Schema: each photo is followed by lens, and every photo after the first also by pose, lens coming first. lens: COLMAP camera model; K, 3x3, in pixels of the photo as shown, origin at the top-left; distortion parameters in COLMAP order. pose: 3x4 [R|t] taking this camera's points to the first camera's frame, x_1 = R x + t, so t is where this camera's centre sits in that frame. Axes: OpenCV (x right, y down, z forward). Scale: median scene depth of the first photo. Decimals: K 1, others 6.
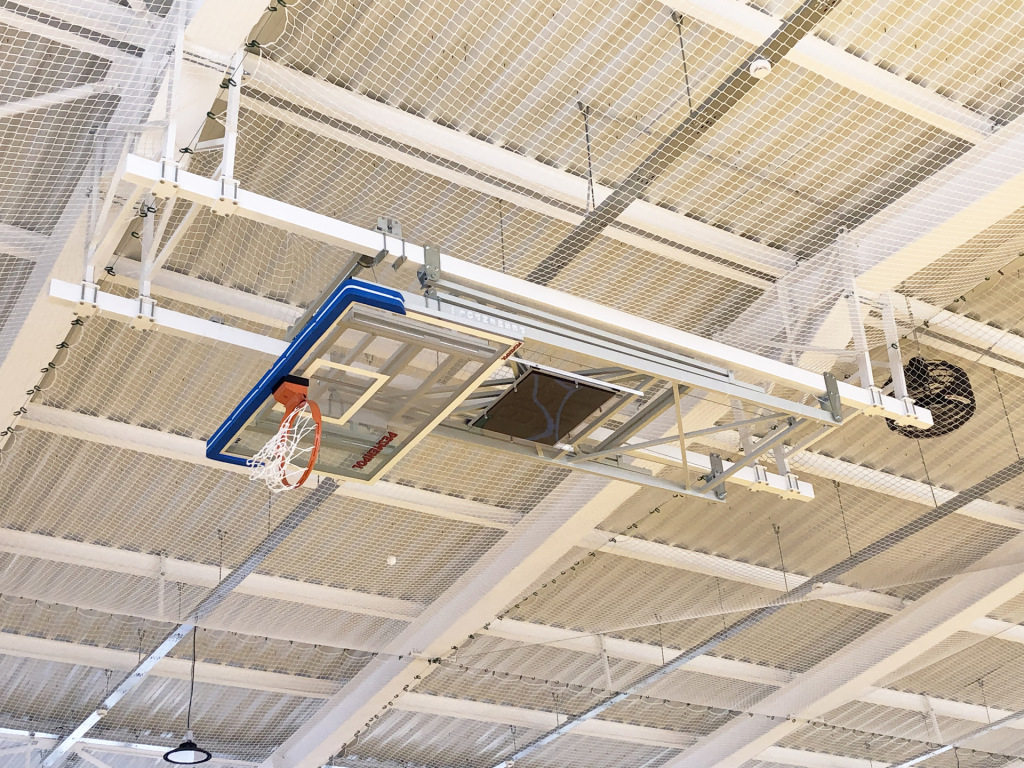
lens RADIAL K [[1455.8, 0, 504.2], [0, 1455.8, 379.7], [0, 0, 1]] dist [0.039199, 0.000000]
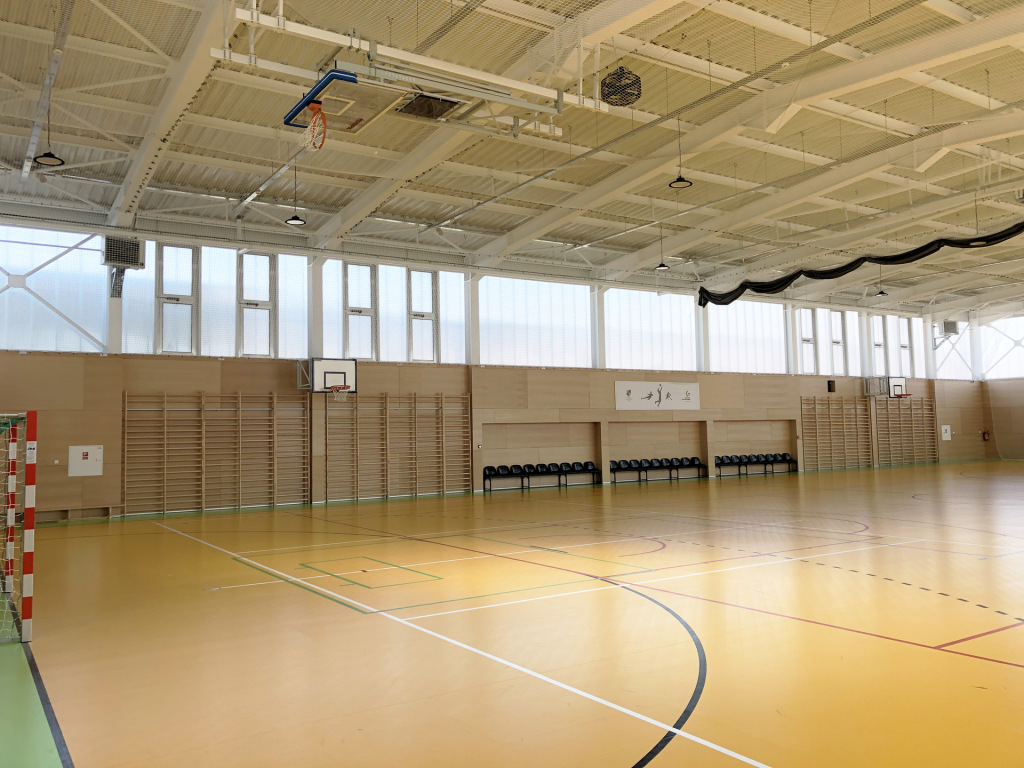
lens RADIAL K [[813.2, 0, 510.3], [0, 813.2, 389.5], [0, 0, 1]] dist [0.007935, -0.022645]
pose [[0.998407, 0.048747, 0.028410, 0.124787], [-0.056408, 0.873603, 0.483358, -0.193053], [-0.001257, -0.484191, 0.874961, -0.318710]]
